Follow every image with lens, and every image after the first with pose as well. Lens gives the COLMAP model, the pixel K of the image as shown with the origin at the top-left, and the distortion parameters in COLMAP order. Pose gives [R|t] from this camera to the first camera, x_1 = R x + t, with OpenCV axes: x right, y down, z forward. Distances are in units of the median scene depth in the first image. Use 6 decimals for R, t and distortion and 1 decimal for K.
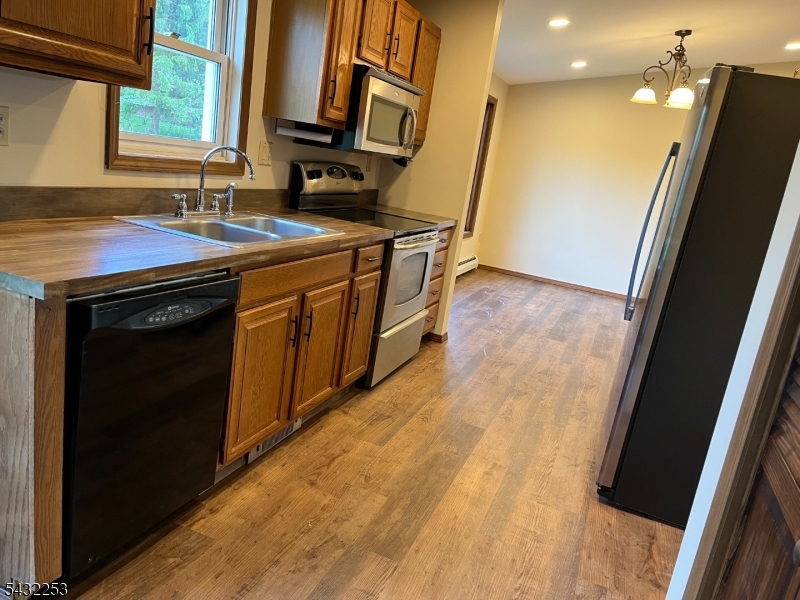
lens RADIAL K [[607.3, 0, 400.0], [0, 607.3, 300.0], [0, 0, 1]] dist [0.075233, -0.088457]
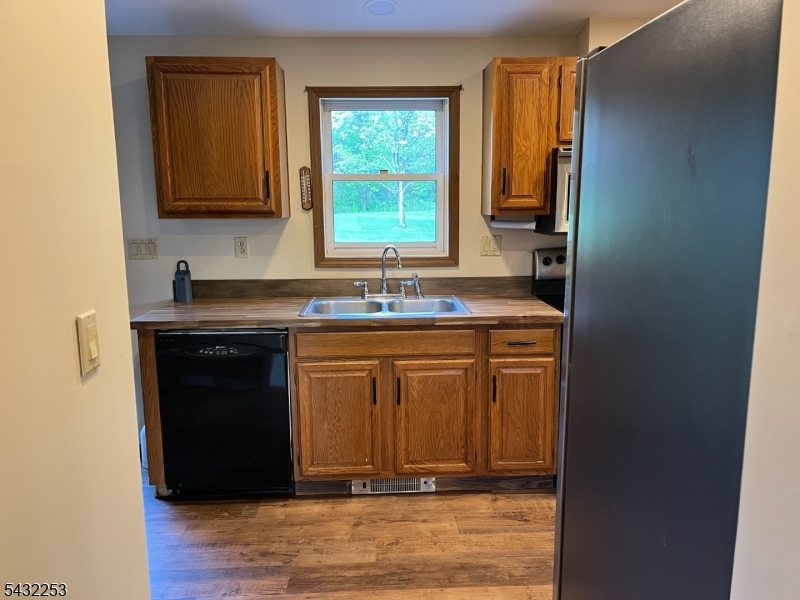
lens RADIAL K [[607.3, 0, 400.0], [0, 607.3, 300.0], [0, 0, 1]] dist [0.075233, -0.088457]
pose [[0.402327, -0.005583, -0.915479, 0.967413], [-0.146133, 0.986768, -0.070239, -0.049538], [0.903758, 0.162041, 0.396187, 0.557380]]
